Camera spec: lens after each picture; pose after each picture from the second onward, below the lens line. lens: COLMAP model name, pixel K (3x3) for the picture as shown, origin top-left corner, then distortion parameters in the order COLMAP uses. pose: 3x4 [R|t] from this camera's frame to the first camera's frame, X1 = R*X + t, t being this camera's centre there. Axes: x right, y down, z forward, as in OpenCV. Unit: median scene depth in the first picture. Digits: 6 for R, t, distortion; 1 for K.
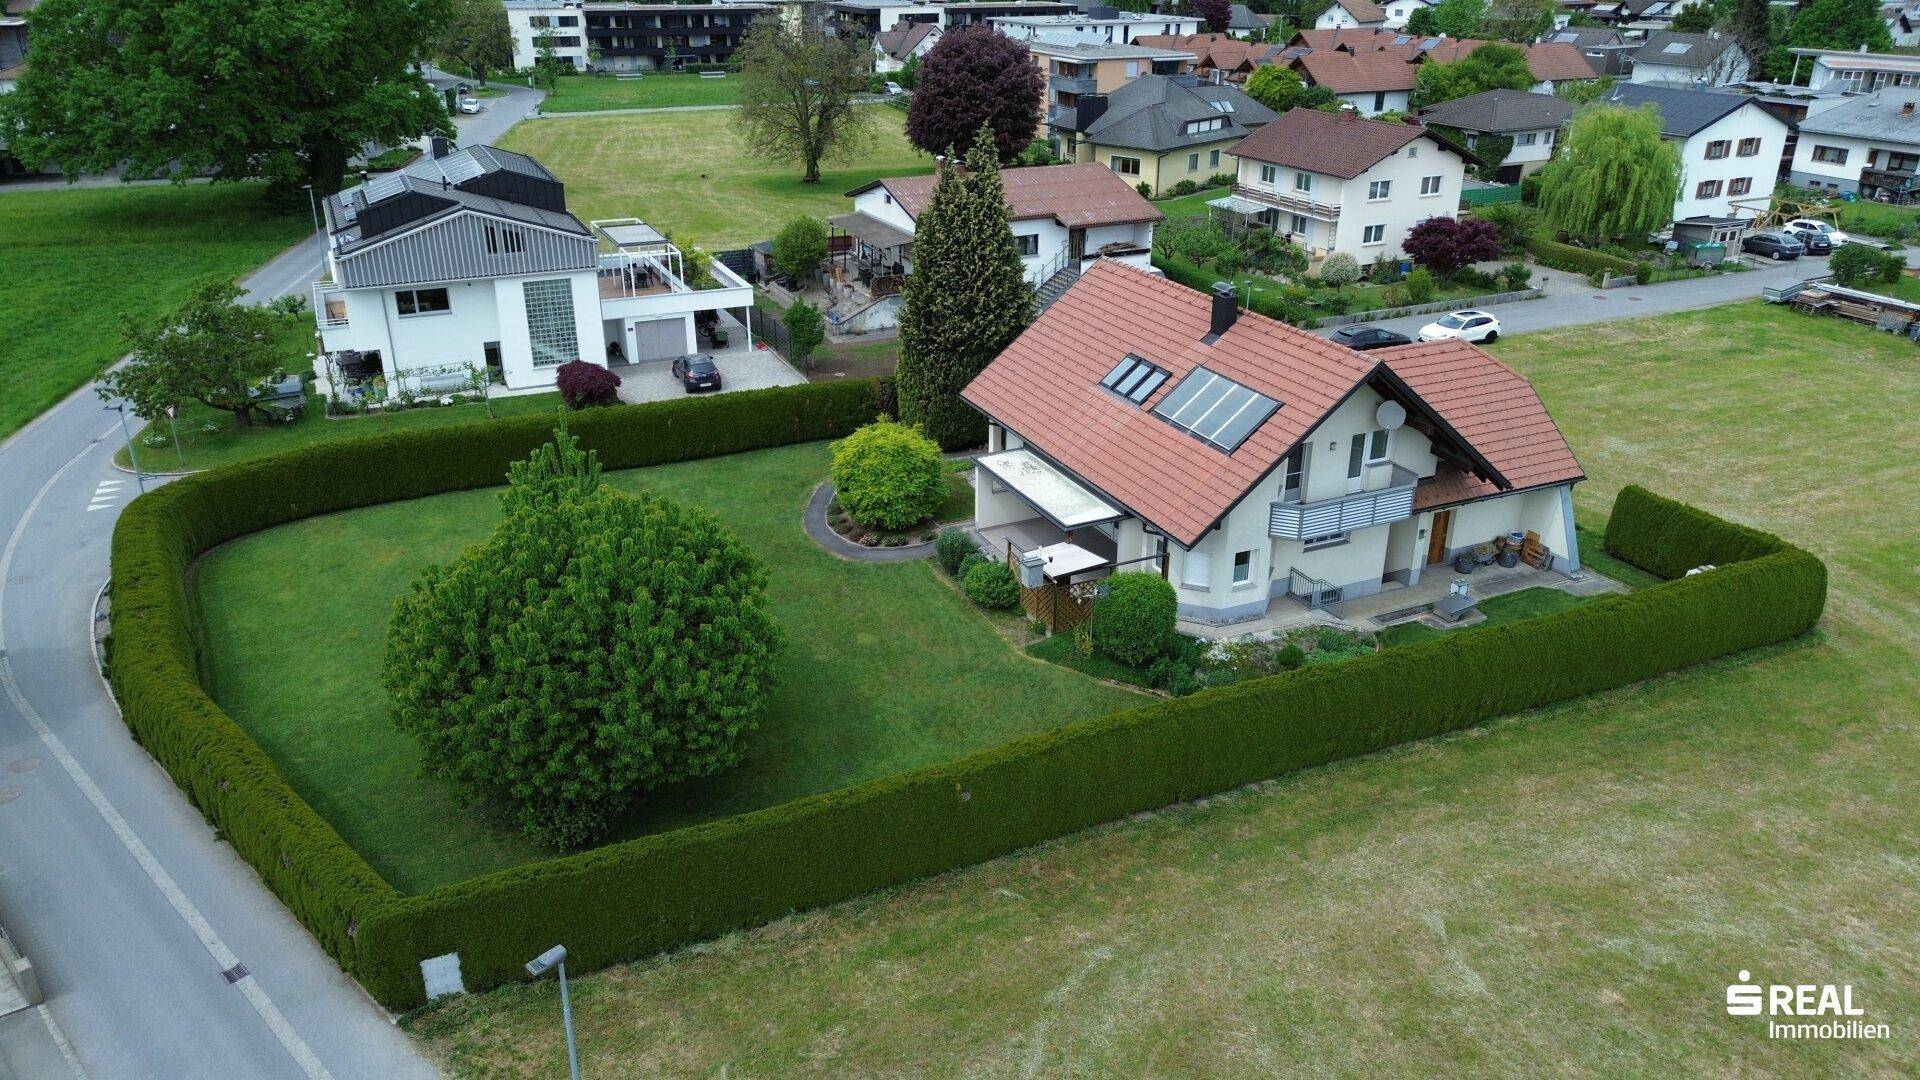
lens RADIAL K [[1346.7, 0, 961.5], [0, 1346.7, 555.5], [0, 0, 1]] dist [0.057551, -0.051800]
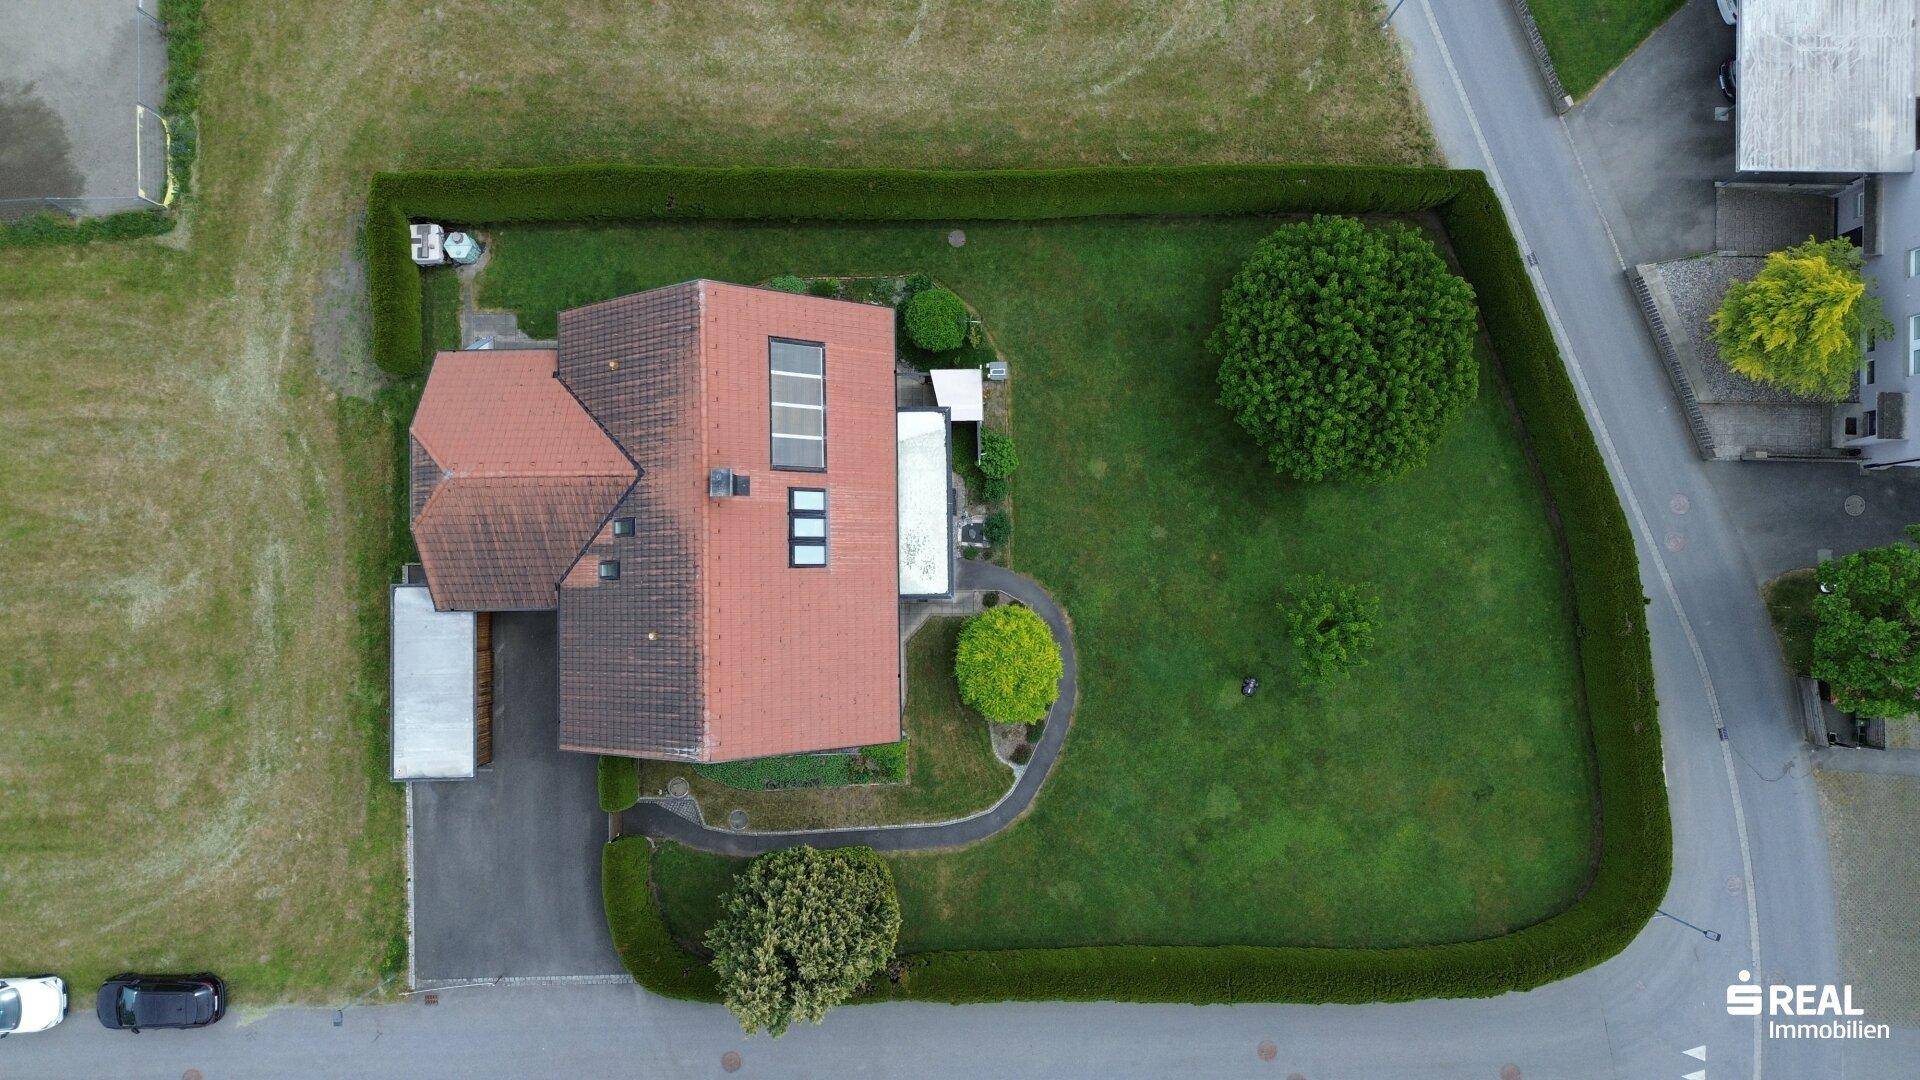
lens RADIAL K [[1346.7, 0, 971.6], [0, 1346.7, 547.6], [0, 0, 1]] dist [0.057551, -0.051800]
pose [[-0.916329, -0.400415, 0.003030, 0.007182], [0.157667, -0.353836, 0.921923, -1.480521], [-0.368079, 0.845262, 0.387362, 0.792803]]
